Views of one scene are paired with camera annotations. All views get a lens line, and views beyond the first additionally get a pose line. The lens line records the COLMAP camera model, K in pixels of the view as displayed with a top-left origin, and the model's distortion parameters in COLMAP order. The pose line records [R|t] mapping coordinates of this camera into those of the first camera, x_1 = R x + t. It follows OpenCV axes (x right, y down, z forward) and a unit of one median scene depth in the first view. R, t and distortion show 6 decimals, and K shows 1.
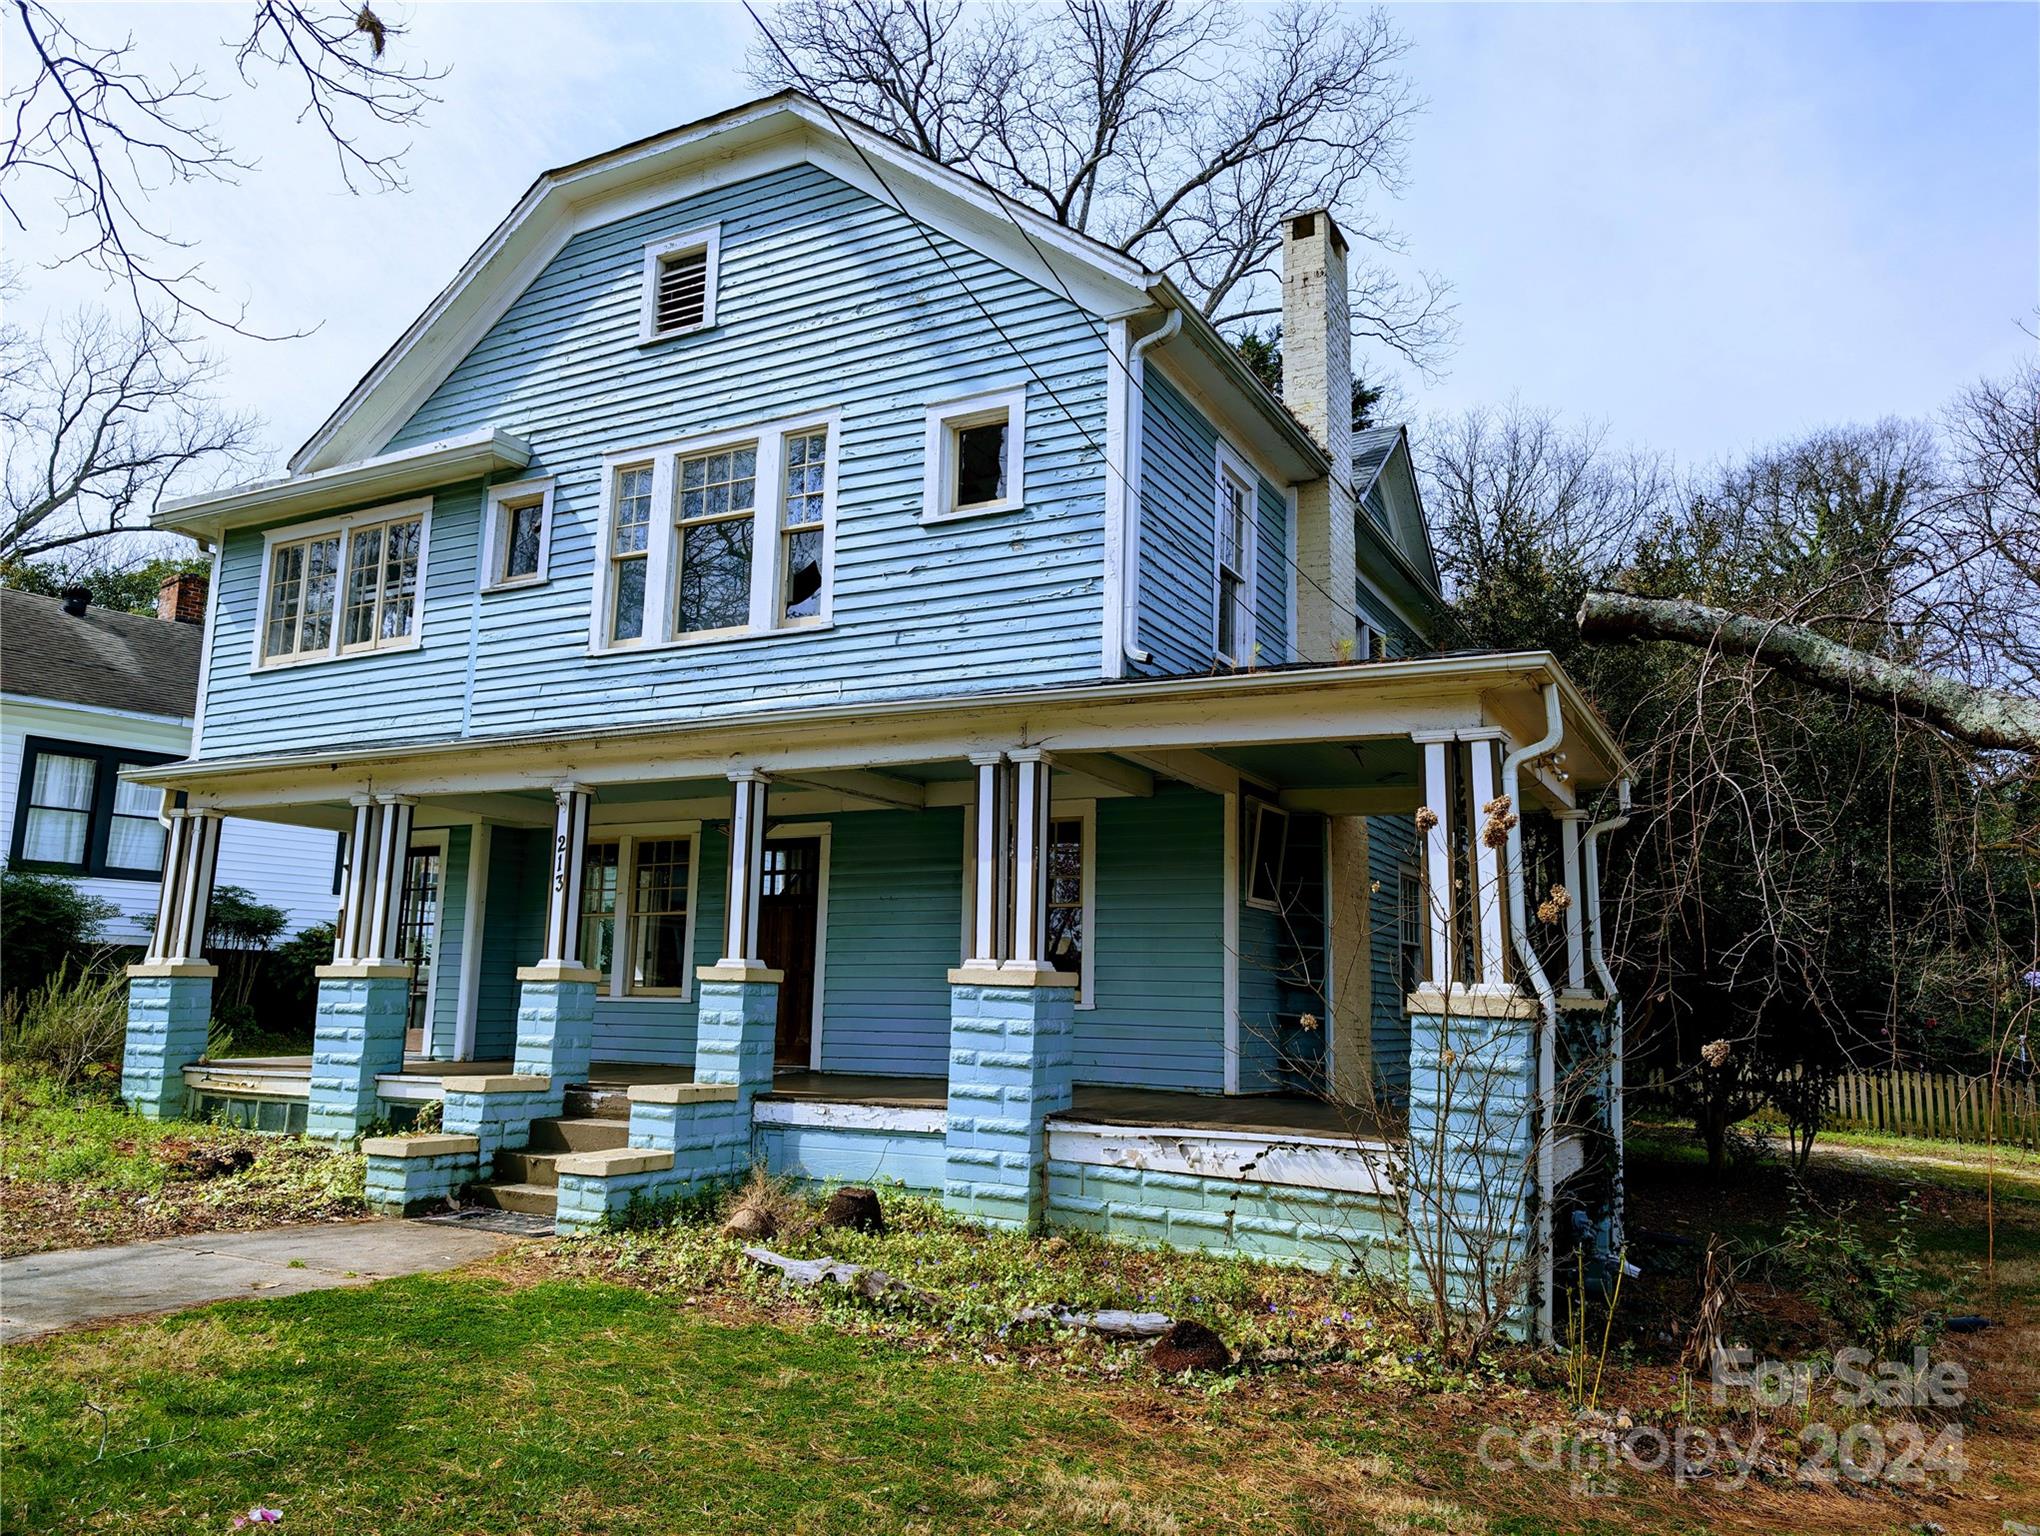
lens RADIAL K [[1459.2, 0, 1019.9], [0, 1459.2, 764.8], [0, 0, 1]] dist [0.032699, -0.027980]
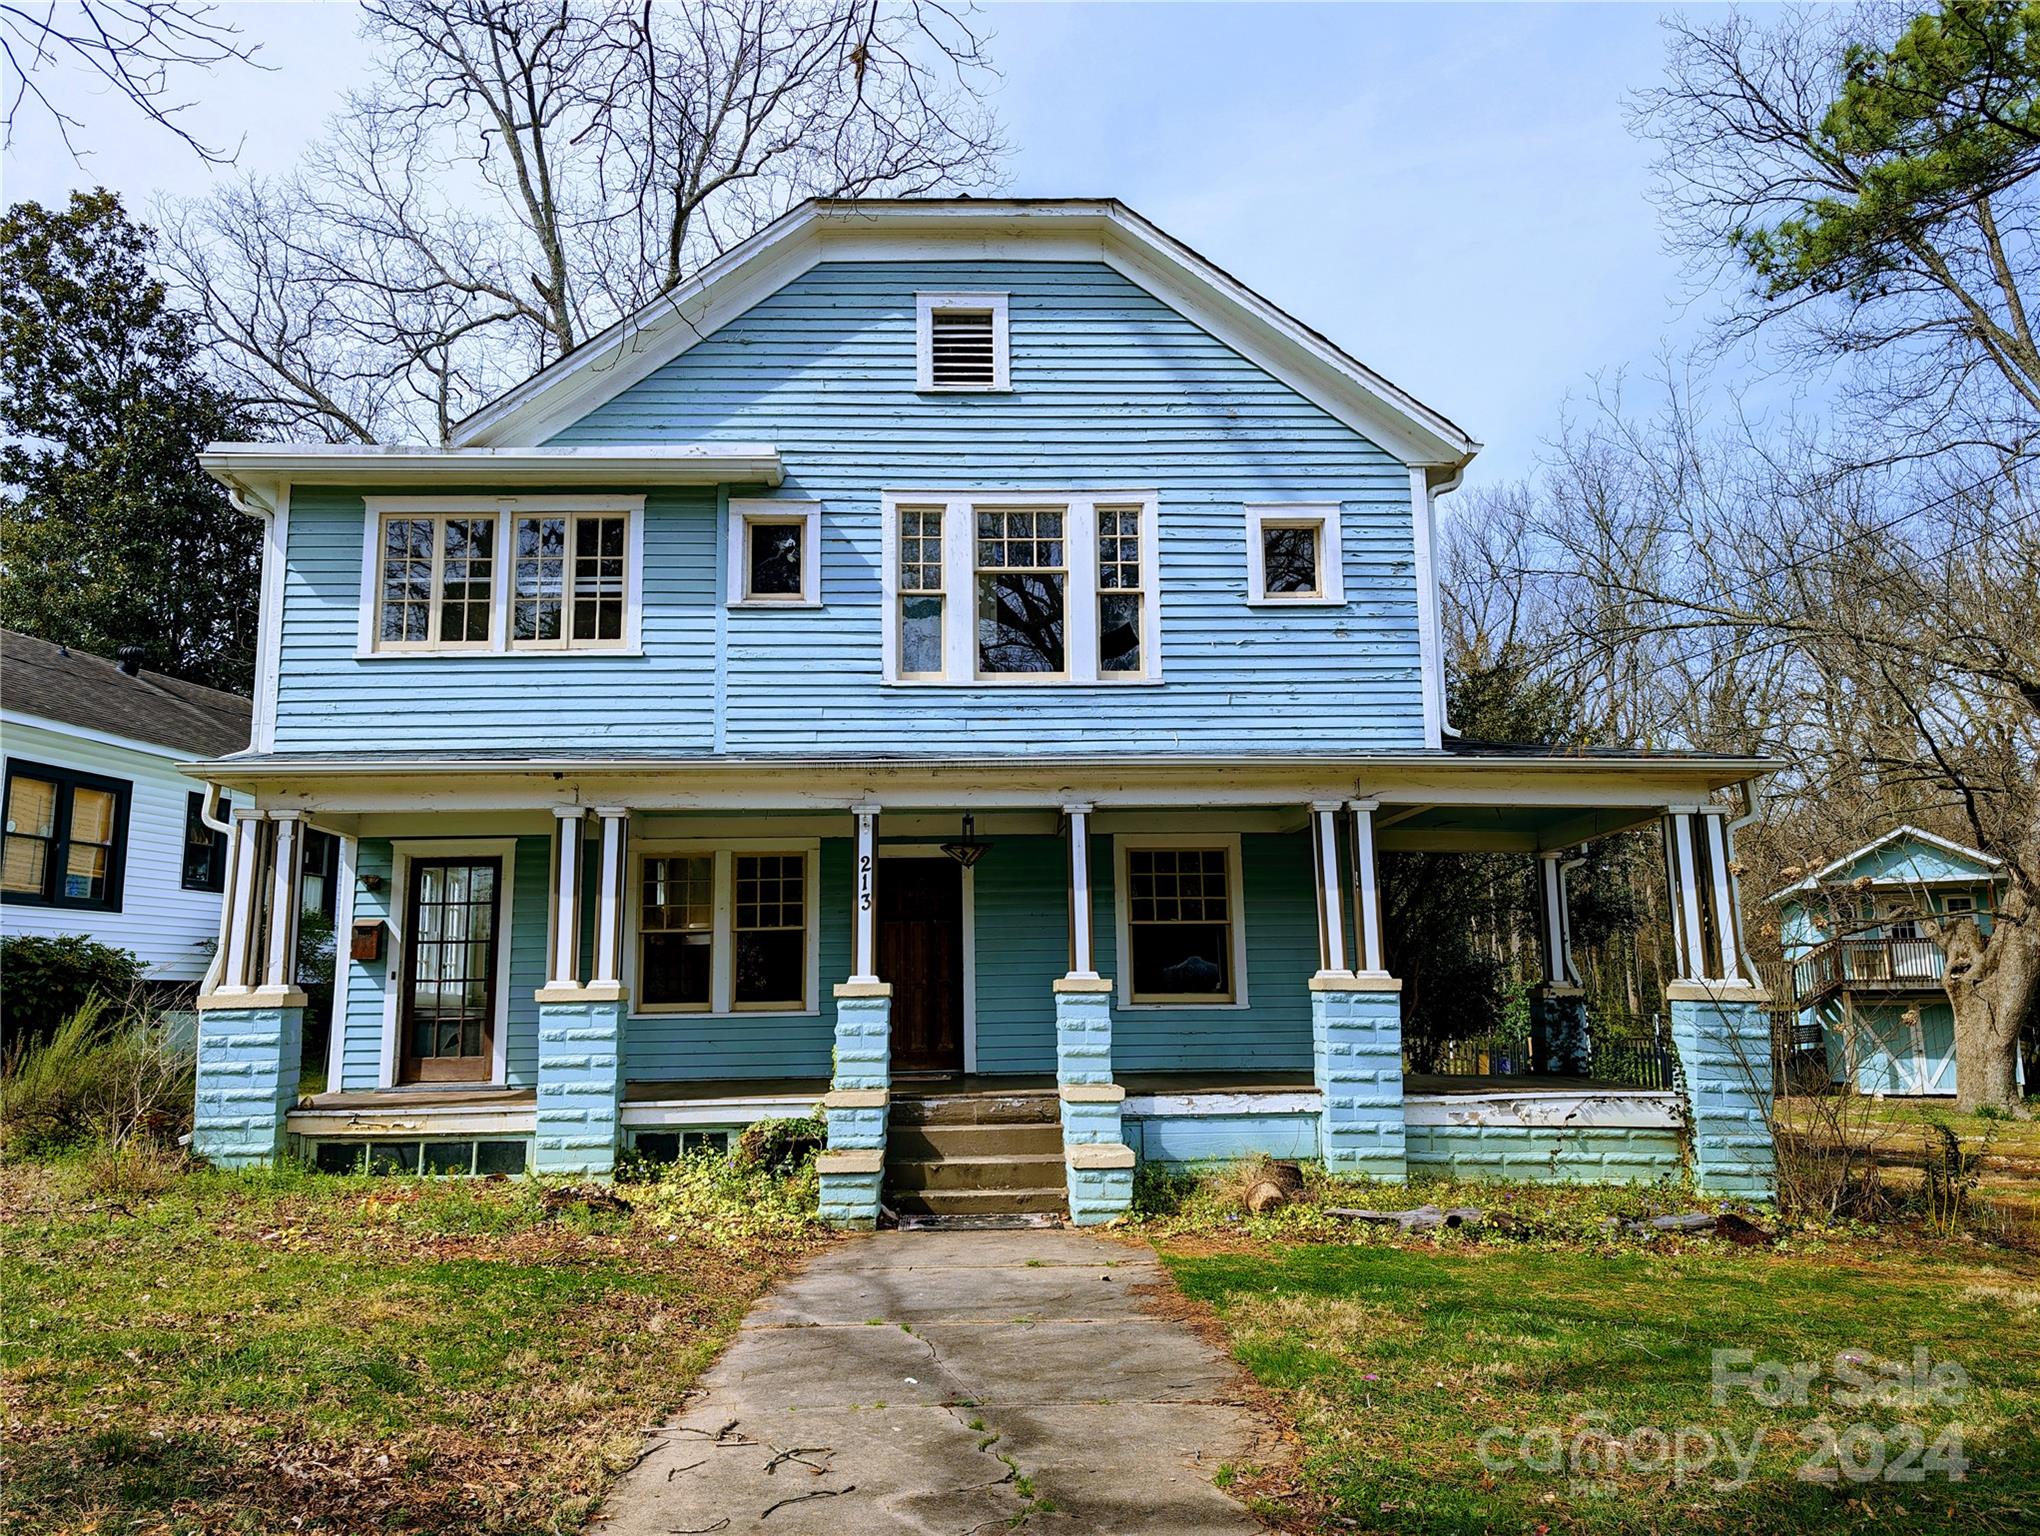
lens RADIAL K [[1459.2, 0, 999.6], [0, 1459.2, 769.4], [0, 0, 1]] dist [0.032699, -0.027980]
pose [[0.863665, 0.047026, 0.501867, -0.799313], [-0.049741, 0.998730, -0.007985, -0.010519], [-0.501605, -0.018067, 0.864908, 0.065239]]
